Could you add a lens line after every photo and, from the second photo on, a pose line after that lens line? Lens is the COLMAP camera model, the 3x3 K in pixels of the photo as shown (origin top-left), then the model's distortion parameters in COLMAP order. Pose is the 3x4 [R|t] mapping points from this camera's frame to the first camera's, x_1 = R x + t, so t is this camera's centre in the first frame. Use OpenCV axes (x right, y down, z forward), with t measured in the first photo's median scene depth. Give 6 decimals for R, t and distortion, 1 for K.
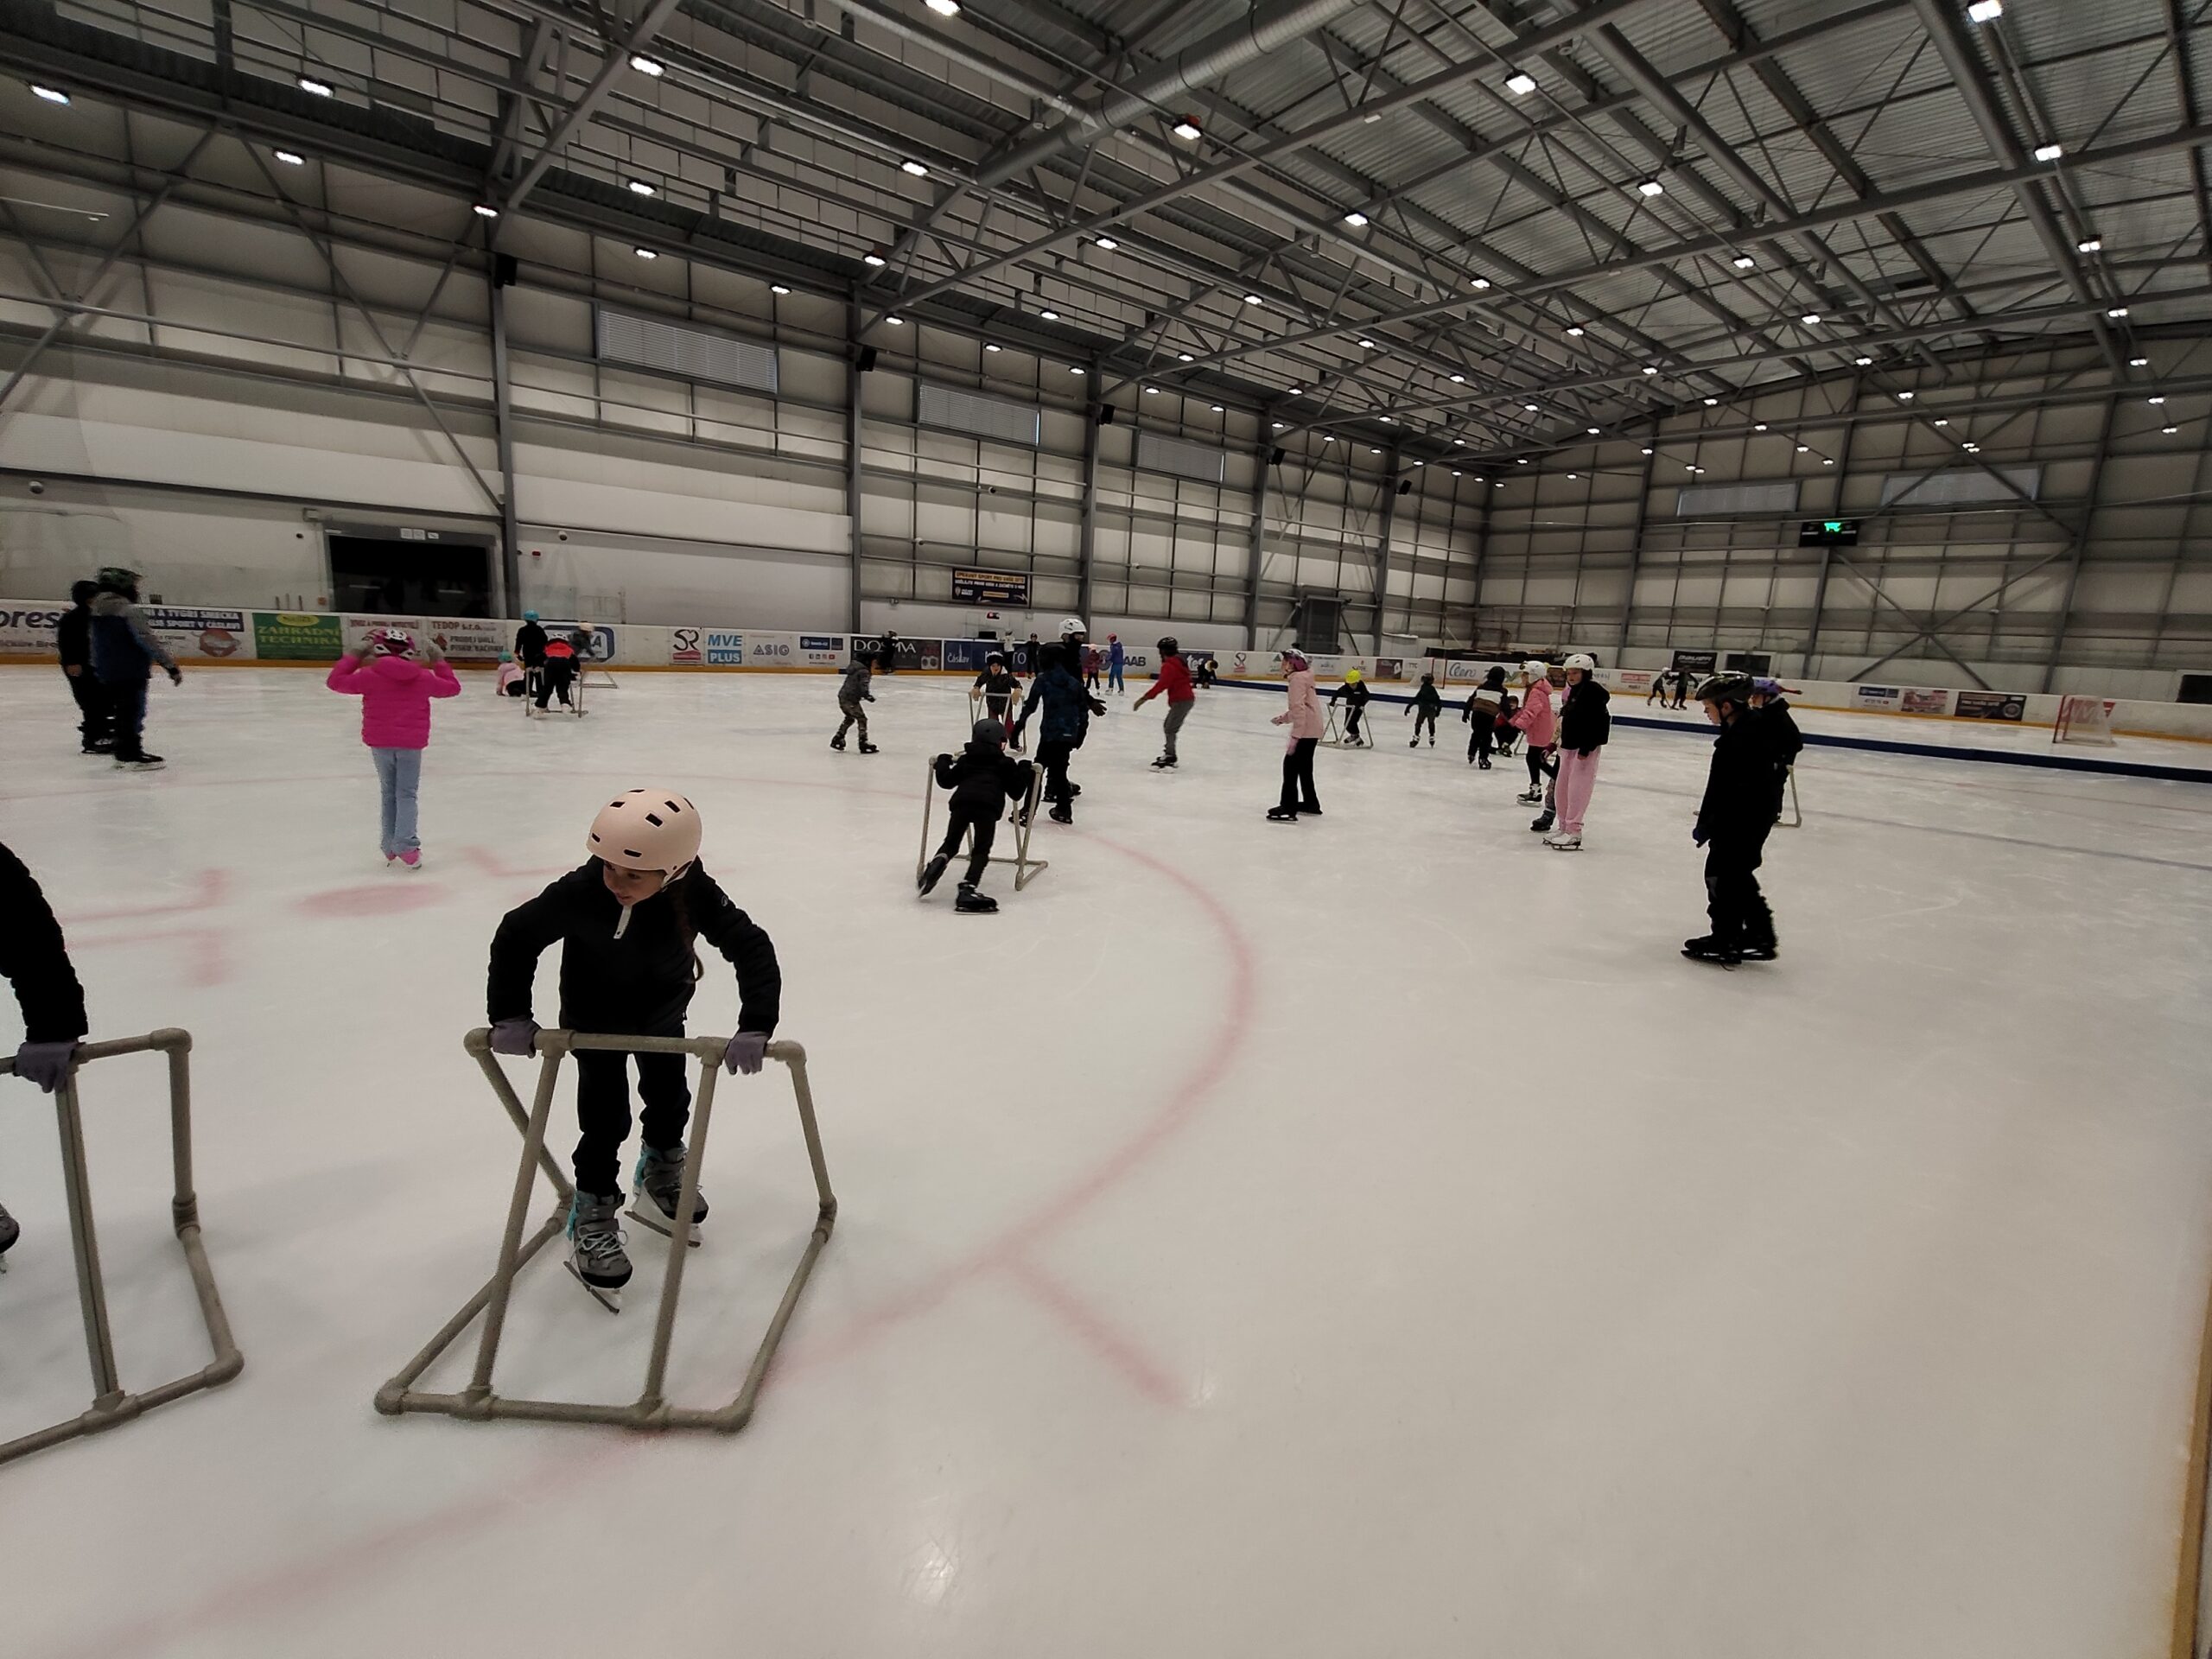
lens RADIAL K [[1019.7, 0, 1107.7], [0, 1019.7, 826.0], [0, 0, 1]] dist [0.018154, -0.006205]
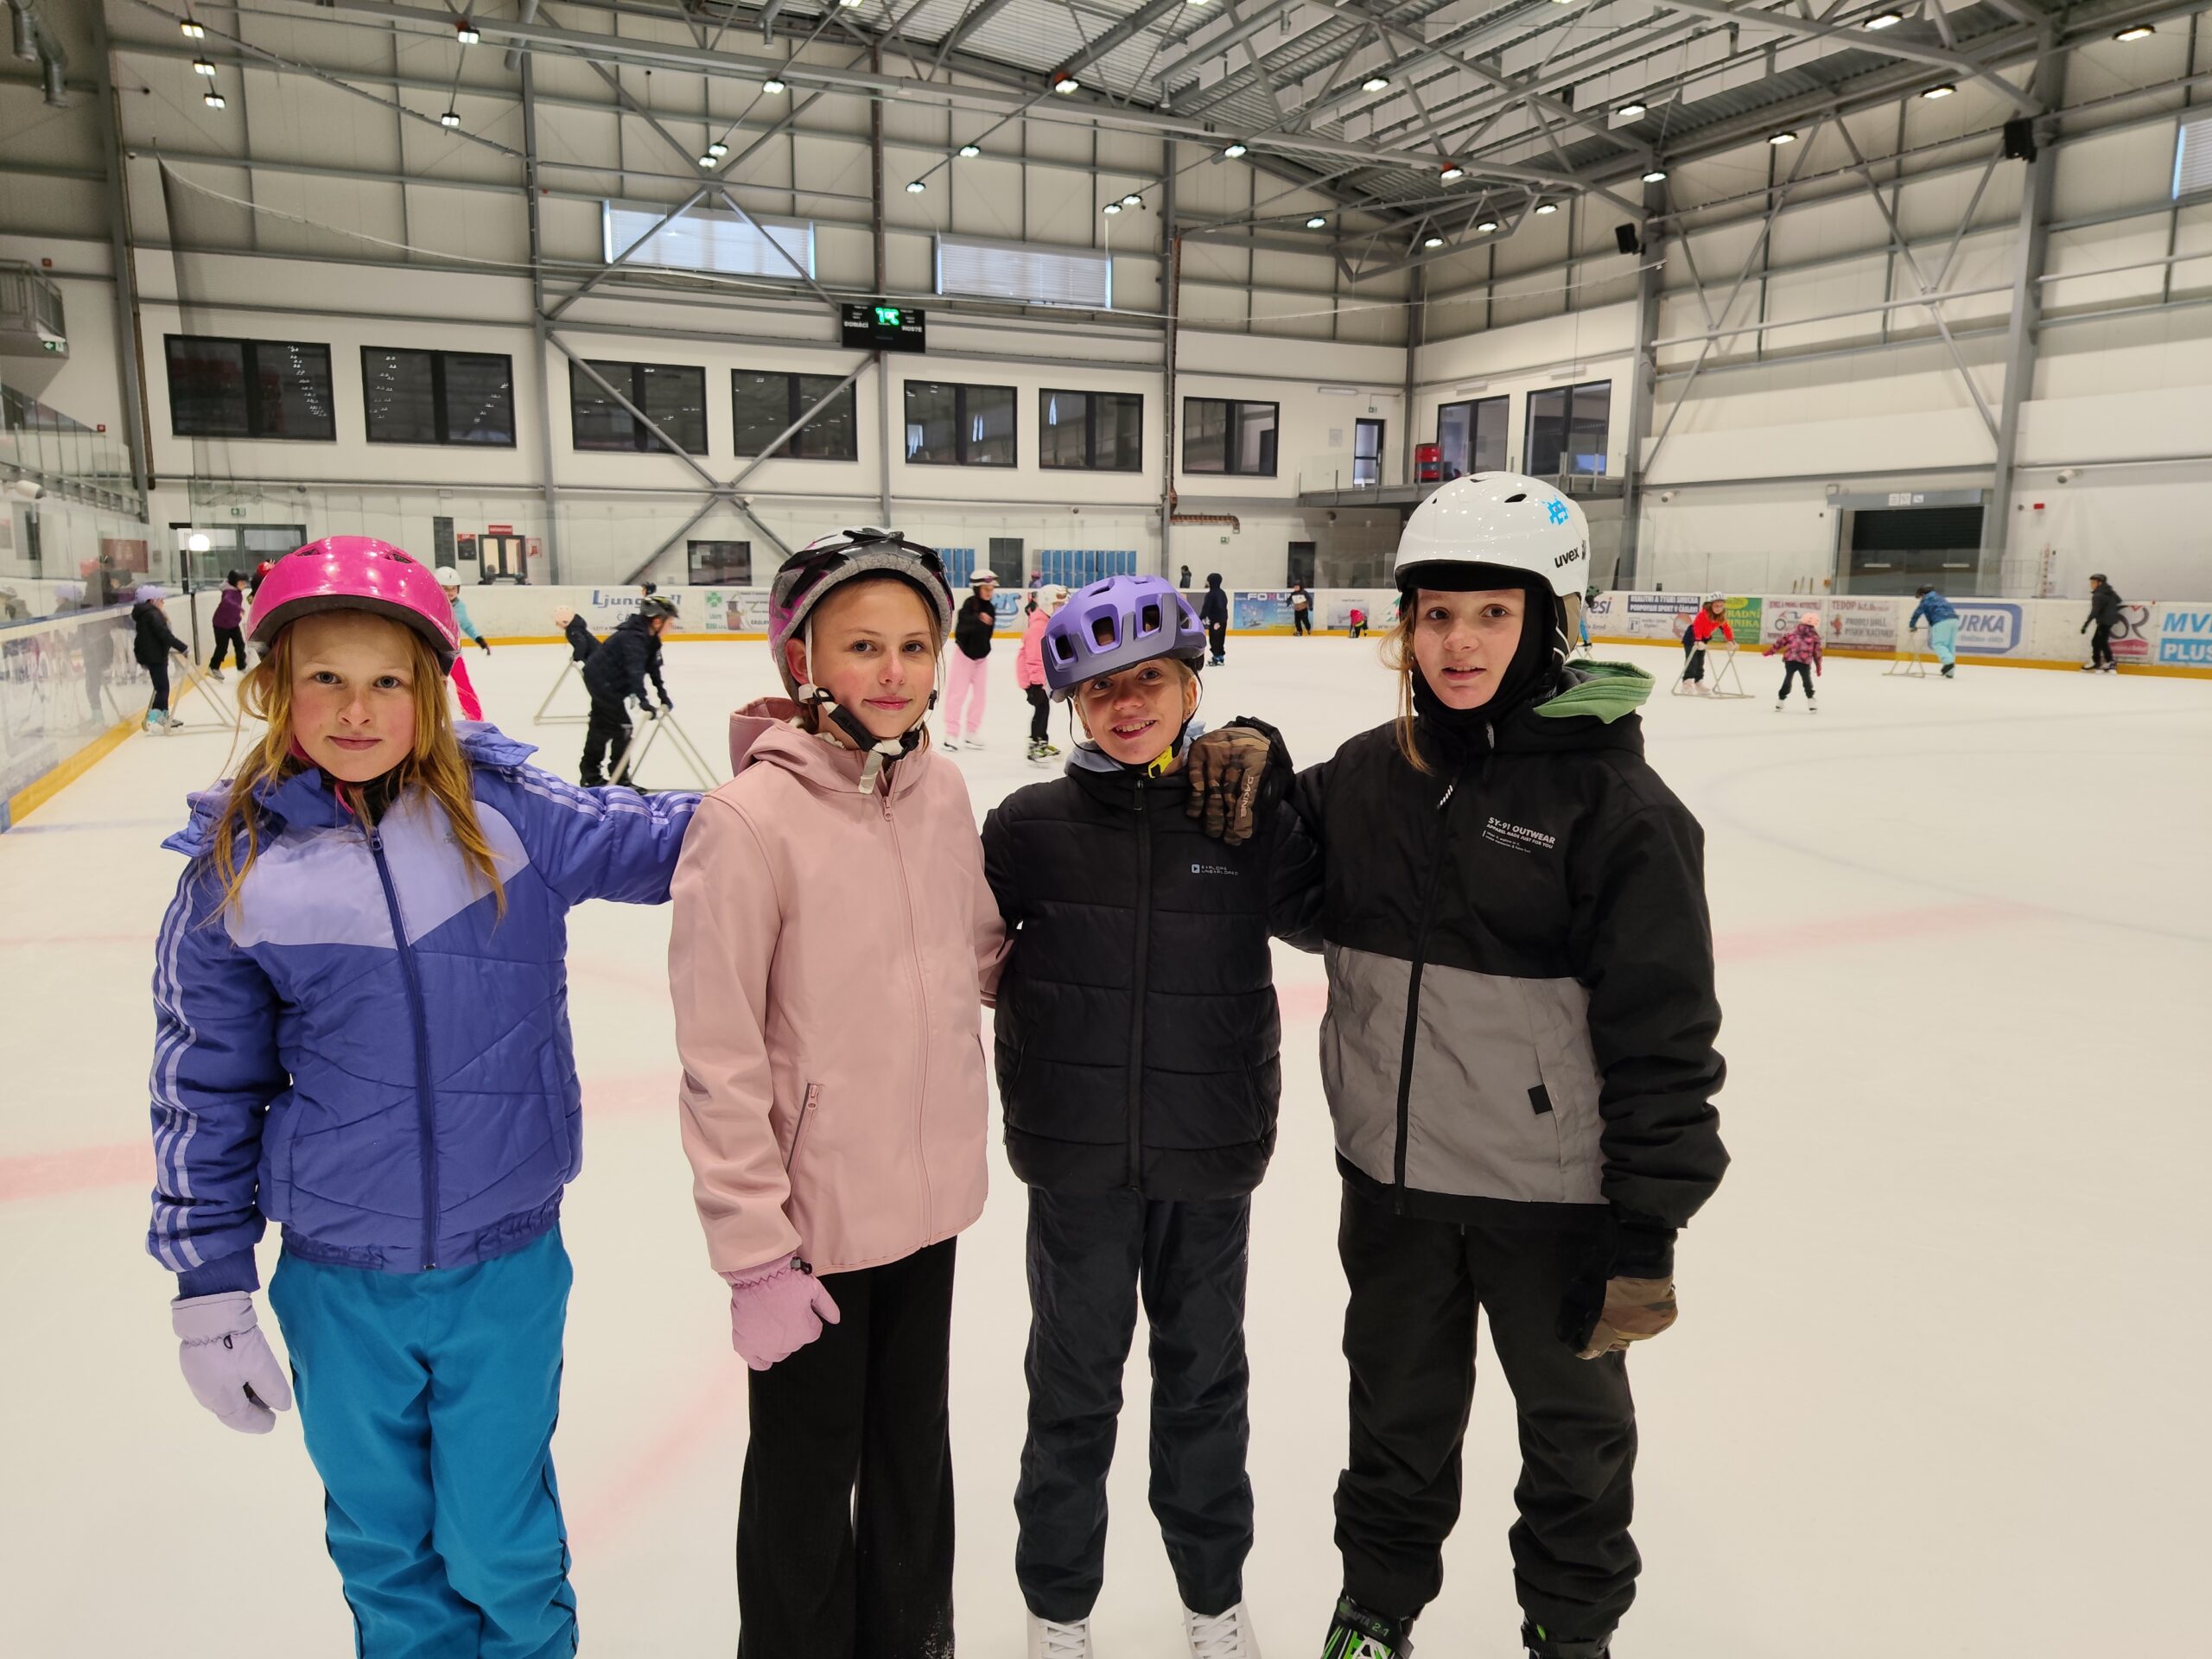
lens RADIAL K [[1543.9, 0, 1047.7], [0, 1543.9, 829.8], [0, 0, 1]] dist [0.033871, -0.029416]
pose [[-0.268279, 0.110841, -0.956943, 0.776730], [-0.200537, 0.965172, 0.168015, -0.099492], [0.942238, 0.236977, -0.236707, 0.723848]]
